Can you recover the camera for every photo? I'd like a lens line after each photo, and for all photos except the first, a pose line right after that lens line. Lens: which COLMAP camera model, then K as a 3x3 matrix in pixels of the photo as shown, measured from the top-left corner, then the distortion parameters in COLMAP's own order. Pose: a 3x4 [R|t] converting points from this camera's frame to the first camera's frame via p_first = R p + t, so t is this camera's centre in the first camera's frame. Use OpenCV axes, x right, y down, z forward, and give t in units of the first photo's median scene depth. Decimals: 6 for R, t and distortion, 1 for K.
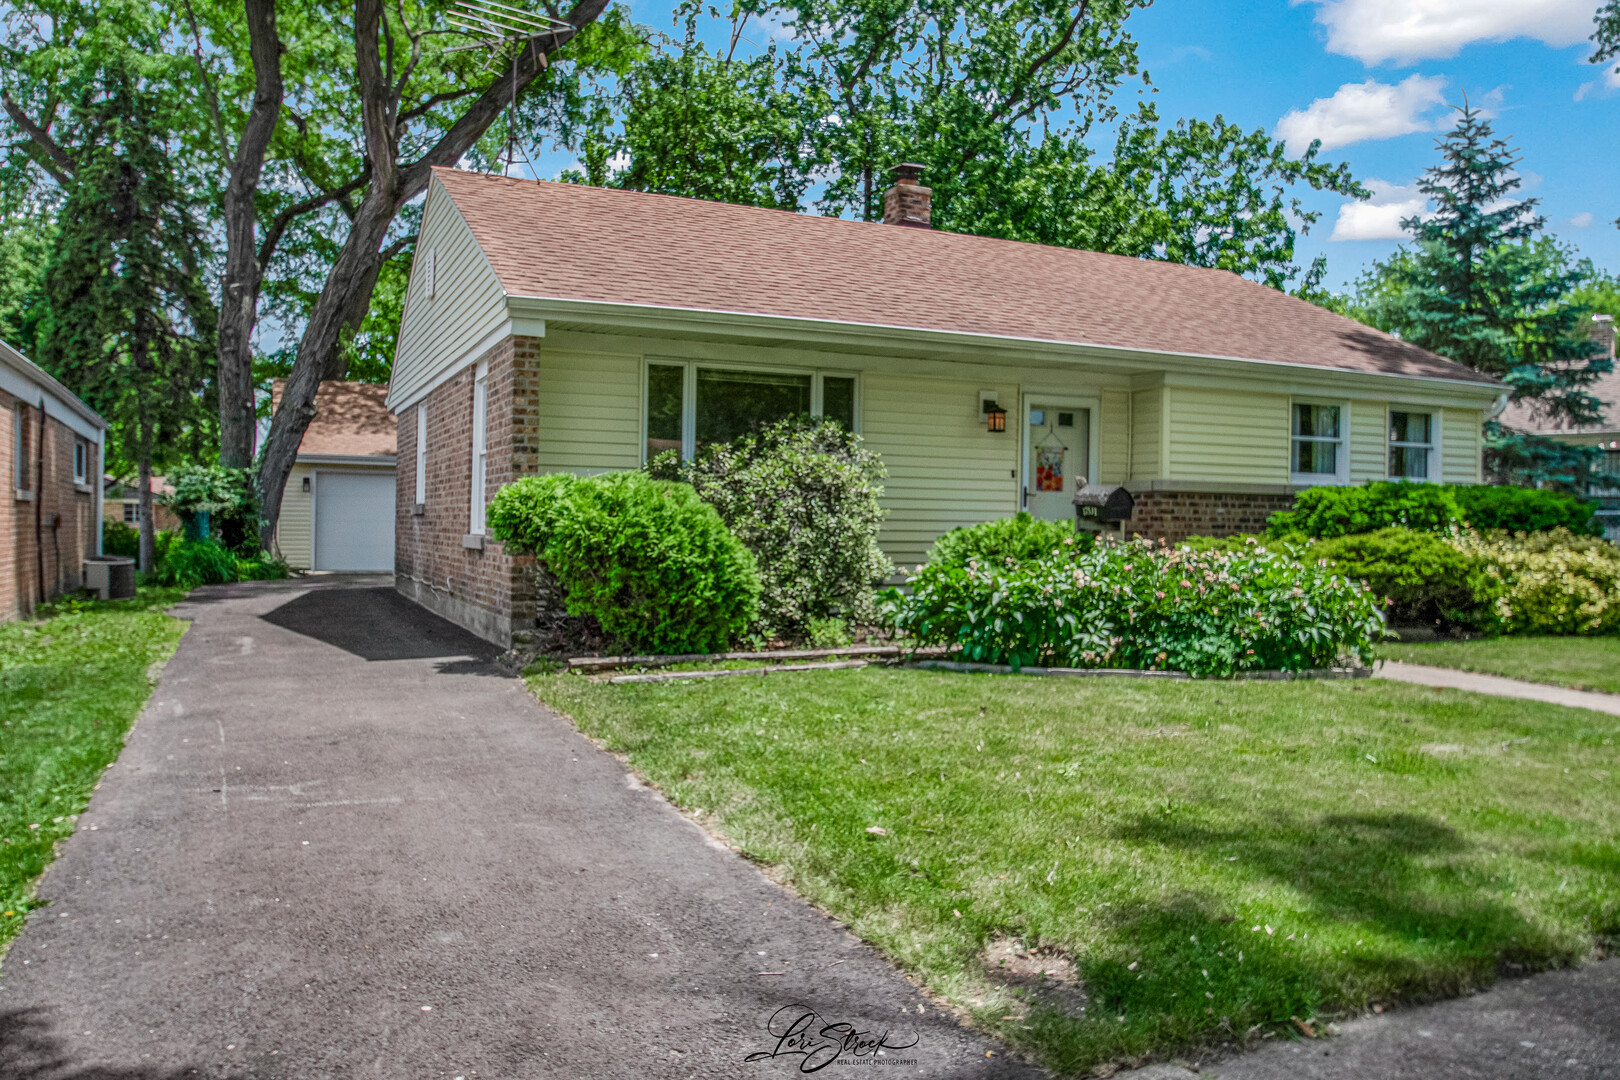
lens RADIAL K [[1251.6, 0, 797.2], [0, 1251.6, 573.6], [0, 0, 1]] dist [-0.062534, 0.012190]
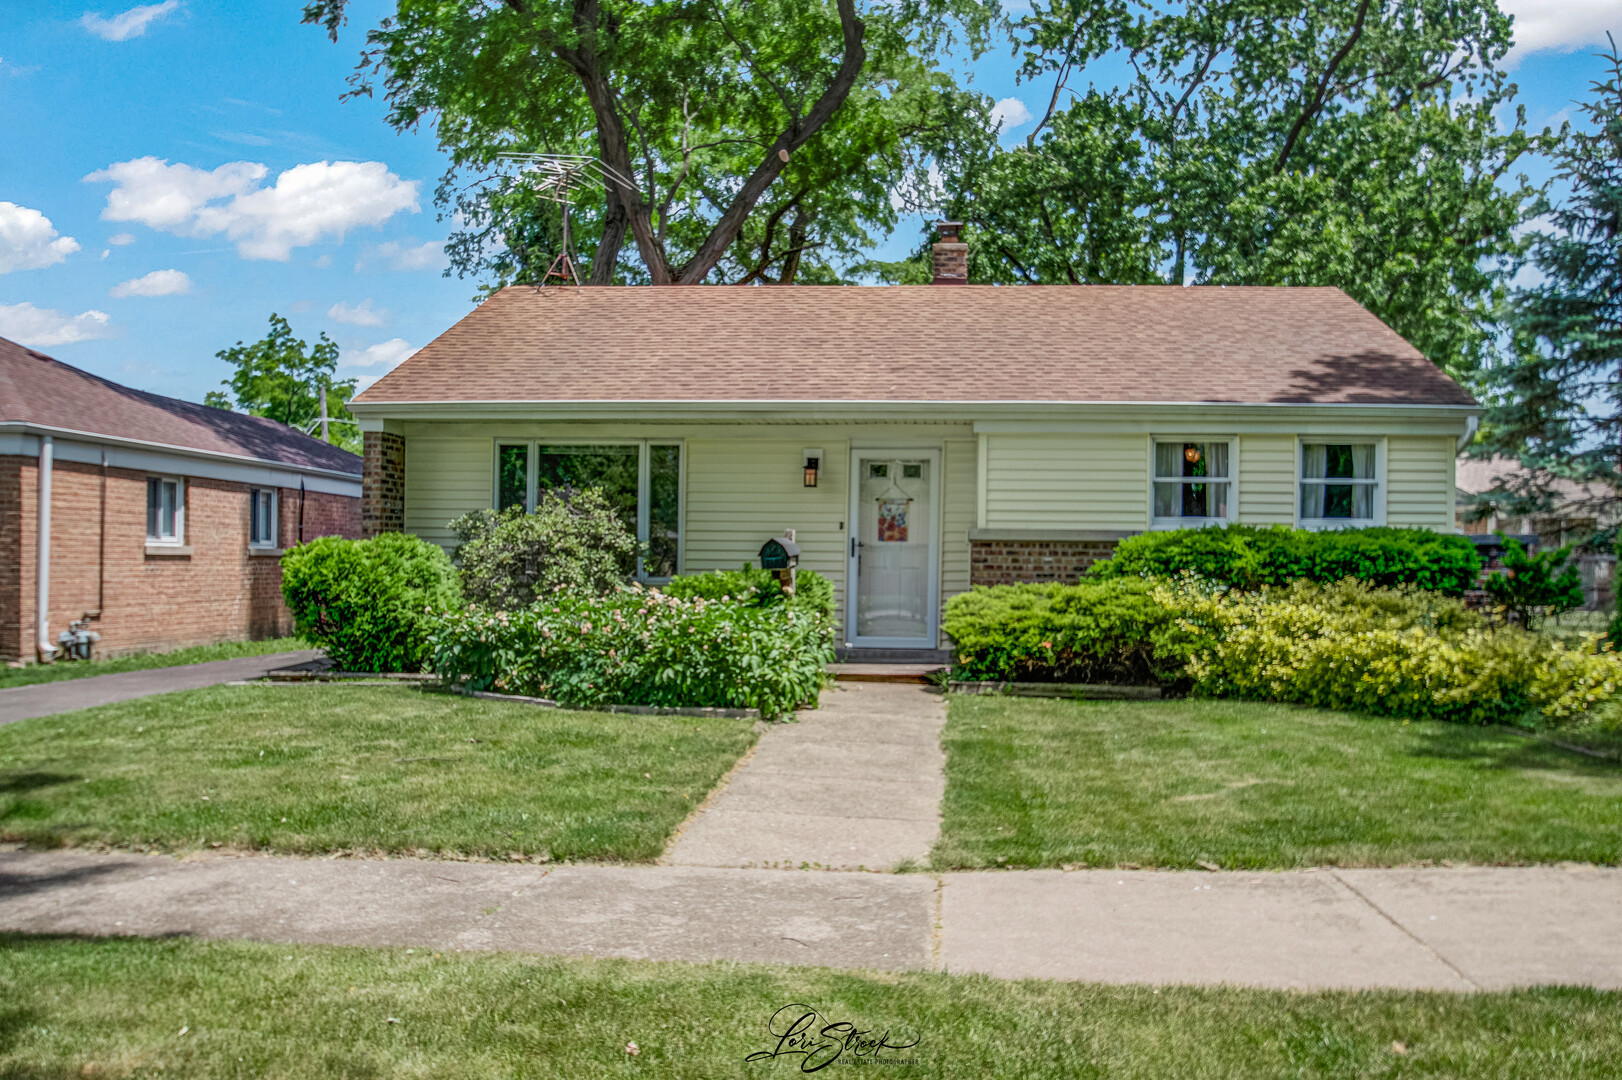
lens RADIAL K [[1270.0, 0, 811.4], [0, 1270.0, 606.4], [0, 0, 1]] dist [-0.045638, 0.002478]
pose [[0.870232, 0.013426, -0.492459, 0.783377], [-0.019281, 0.999791, -0.006813, -0.004130], [0.492264, 0.015424, 0.870309, 0.058818]]
